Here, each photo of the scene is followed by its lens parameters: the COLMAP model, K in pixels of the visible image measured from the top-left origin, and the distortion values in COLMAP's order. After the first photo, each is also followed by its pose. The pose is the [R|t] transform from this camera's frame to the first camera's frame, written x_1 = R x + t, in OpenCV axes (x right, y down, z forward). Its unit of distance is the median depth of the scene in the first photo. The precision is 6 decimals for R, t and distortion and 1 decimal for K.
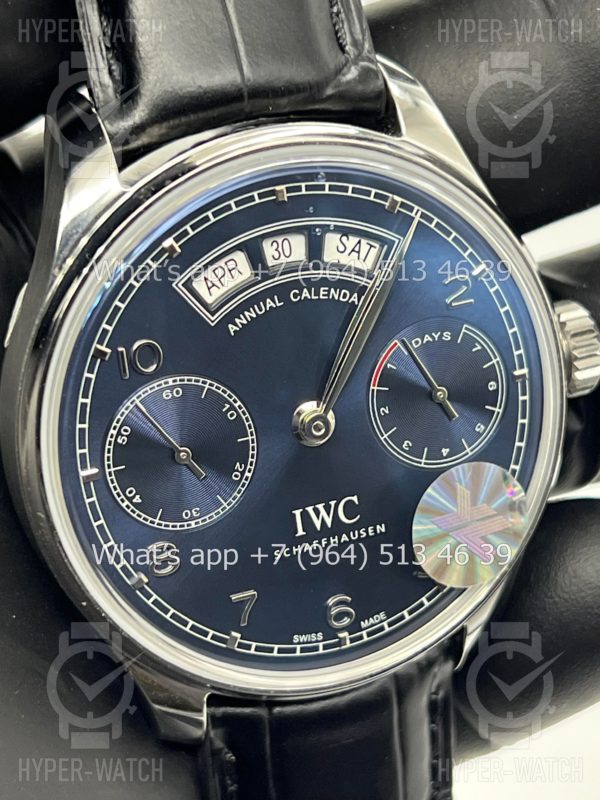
lens RADIAL K [[1905.7, 0, 298.6], [0, 1905.7, 398.4], [0, 0, 1]] dist [0.302653, 0.000000]
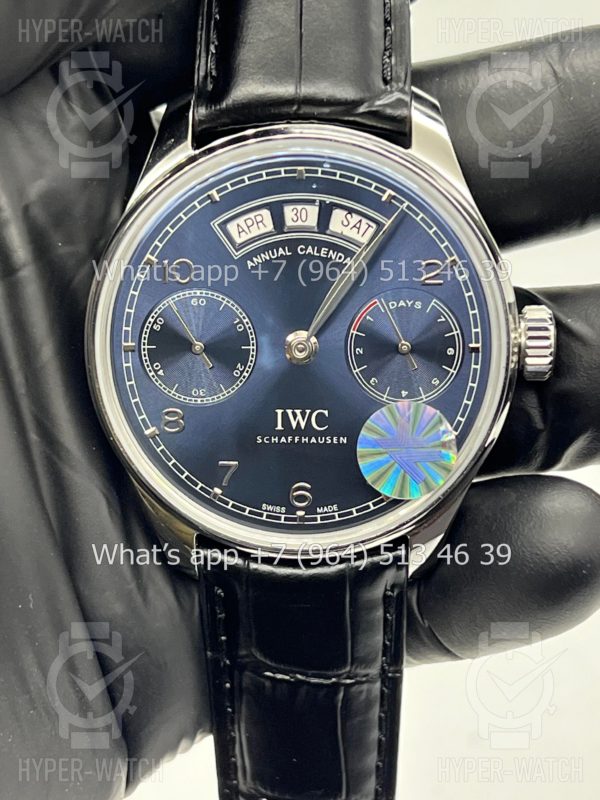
lens RADIAL K [[1905.7, 0, 305.2], [0, 1905.7, 399.8], [0, 0, 1]] dist [0.302653, 0.000000]
pose [[0.912705, 0.186699, -0.363473, 0.508440], [-0.217163, 0.975123, -0.044437, 0.108667], [0.346135, 0.119491, 0.930544, -0.245380]]
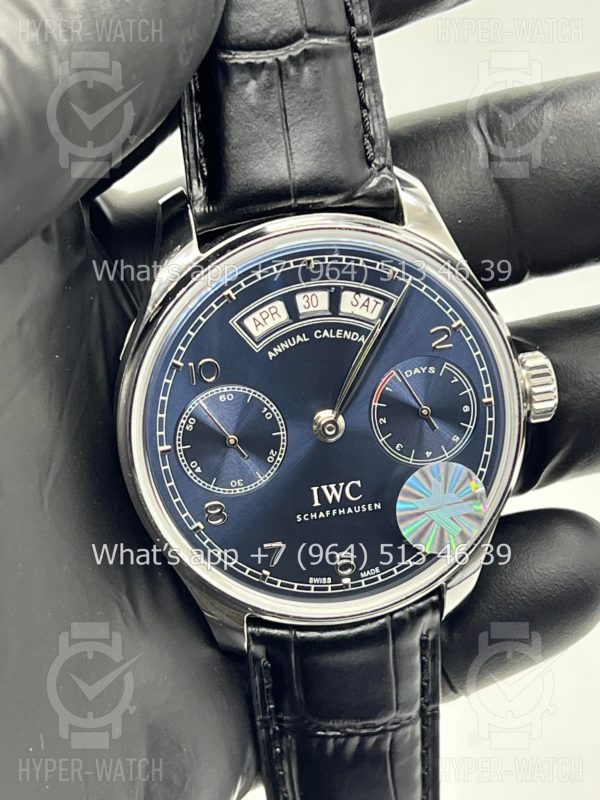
lens RADIAL K [[1905.7, 0, 301.0], [0, 1905.7, 404.8], [0, 0, 1]] dist [0.302653, 0.000000]
pose [[0.982426, 0.057192, -0.177674, 0.238168], [-0.064124, 0.997379, -0.033516, 0.046189], [0.175292, 0.044320, 0.983518, -0.388834]]
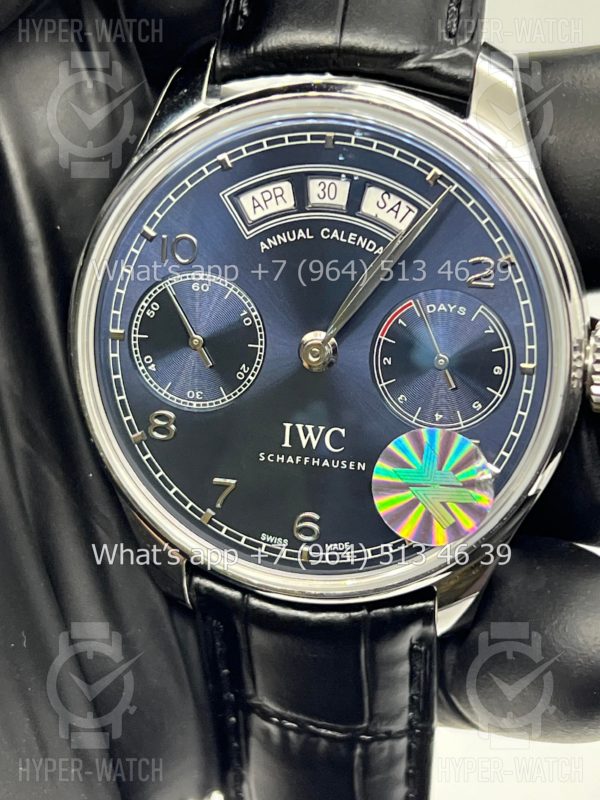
lens RADIAL K [[1905.7, 0, 305.2], [0, 1905.7, 397.2], [0, 0, 1]] dist [0.302653, 0.000000]
pose [[0.831855, 0.269946, -0.484918, 0.551192], [-0.296282, 0.954817, 0.023272, 0.015065], [0.469291, 0.124314, 0.874250, 0.028943]]
